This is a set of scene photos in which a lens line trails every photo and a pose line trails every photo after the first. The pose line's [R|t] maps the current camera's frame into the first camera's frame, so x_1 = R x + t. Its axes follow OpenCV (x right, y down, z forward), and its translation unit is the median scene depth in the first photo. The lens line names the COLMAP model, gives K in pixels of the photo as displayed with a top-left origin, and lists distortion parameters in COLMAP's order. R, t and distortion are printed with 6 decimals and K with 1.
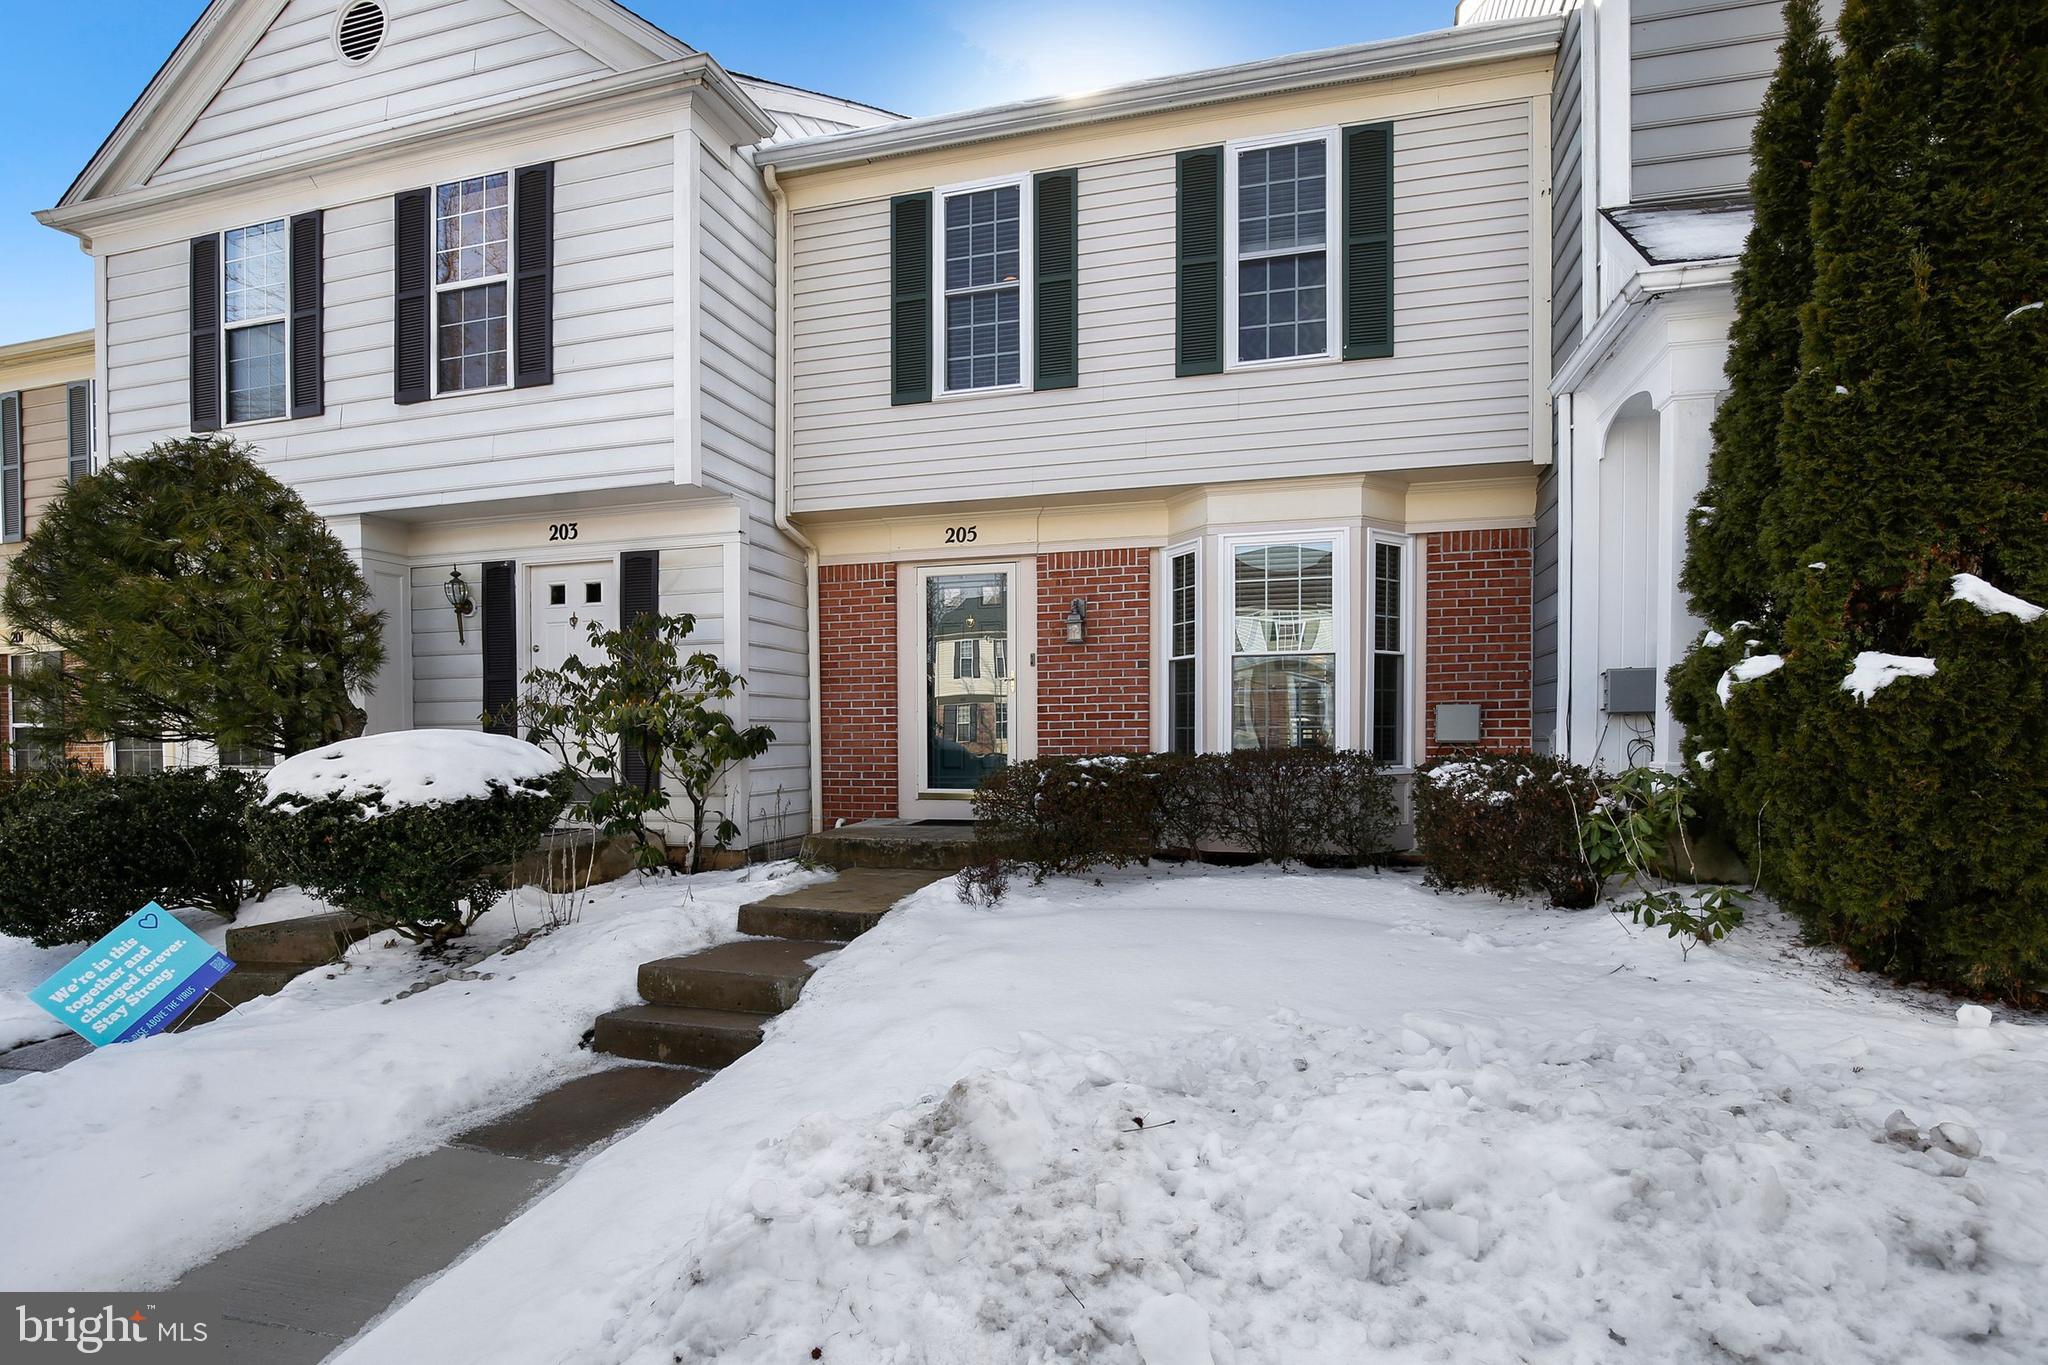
lens RADIAL K [[998.9, 0, 1020.2], [0, 998.9, 775.1], [0, 0, 1]] dist [-0.028473, 0.000412]
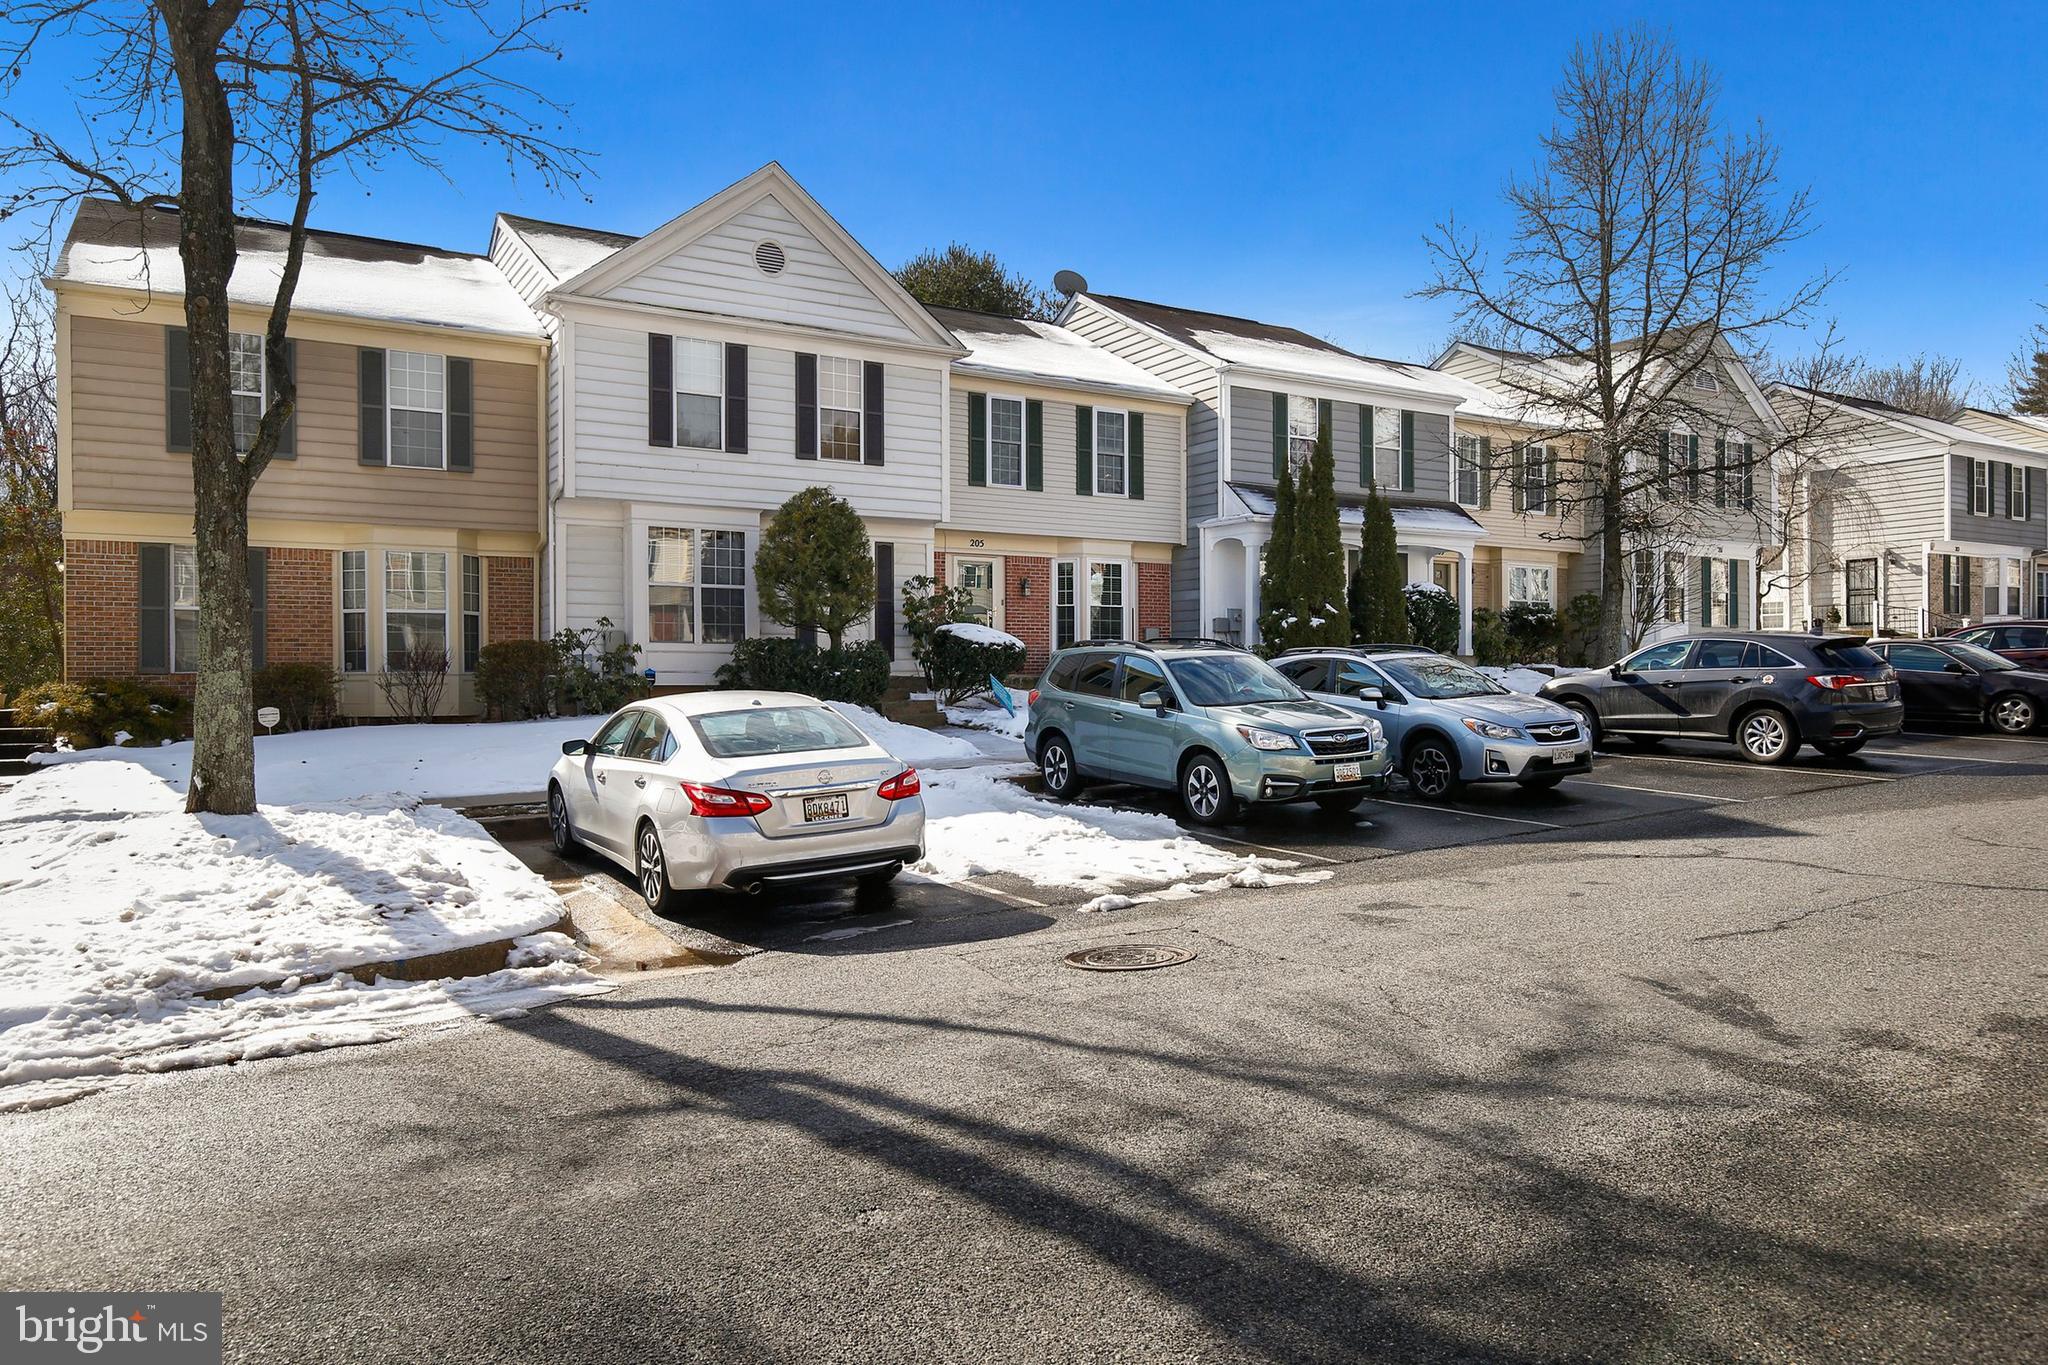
lens RADIAL K [[1418.7, 0, 1024.8], [0, 1418.7, 676.9], [0, 0, 1]] dist [-0.000249, -0.000589]
pose [[0.686549, 0.008363, 0.727036, -2.508508], [0.025812, 0.999023, -0.035866, 0.182871], [-0.726626, 0.043390, 0.685662, -1.326876]]
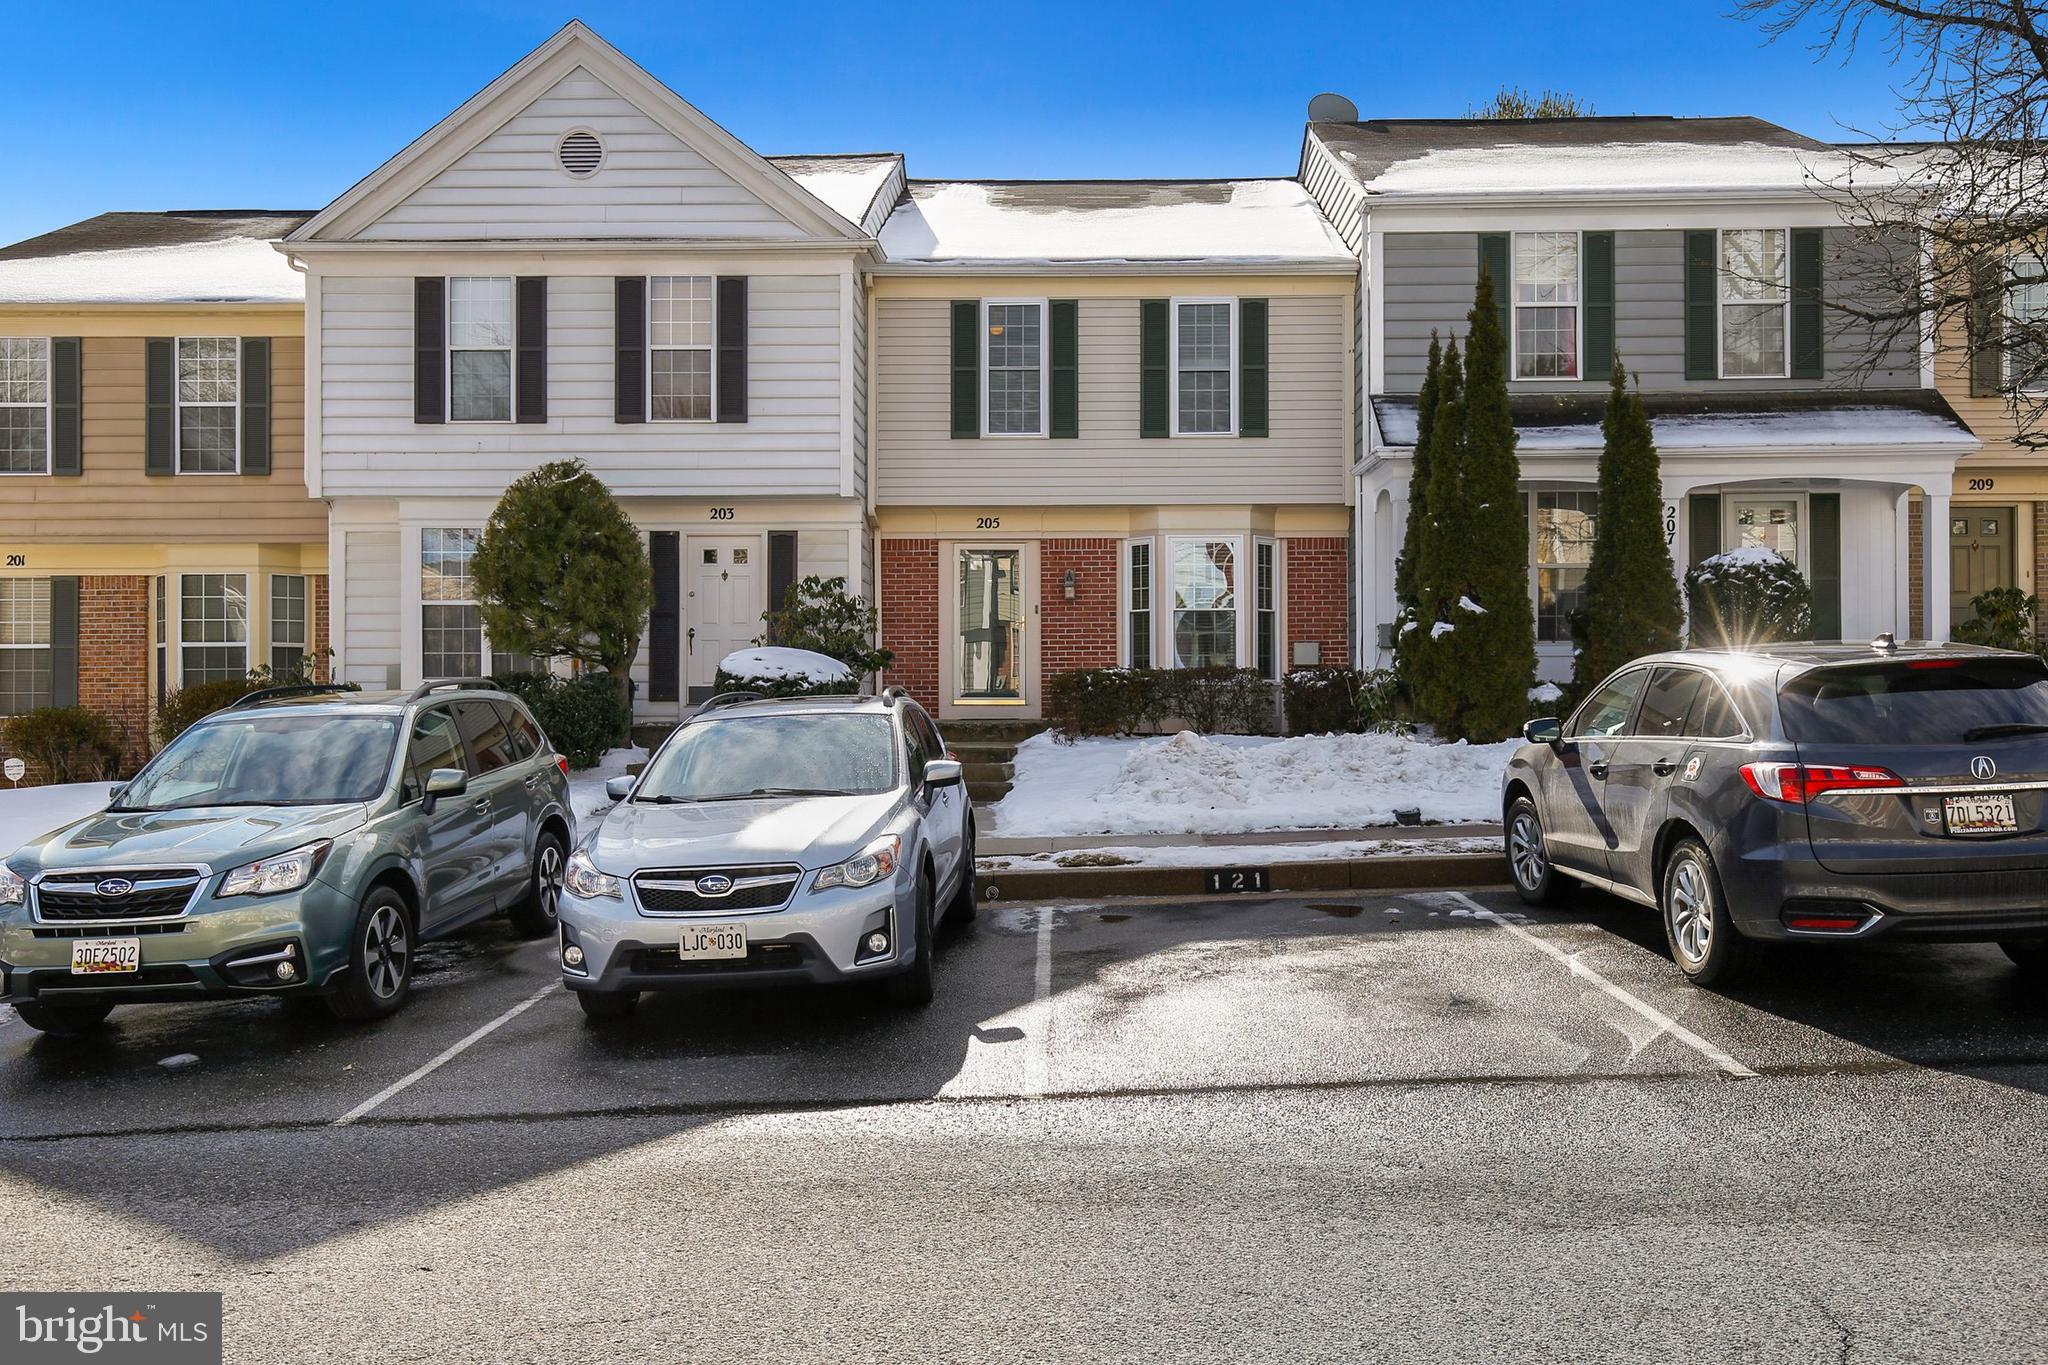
lens RADIAL K [[1678.1, 0, 1024.0], [0, 1678.1, 682.5], [0, 0, 1]] dist [0.014152, 0.007462]
pose [[0.971791, 0.008332, 0.235695, -0.662015], [0.003848, 0.998683, -0.051170, 0.134336], [-0.235810, 0.050634, 0.970479, -1.571434]]
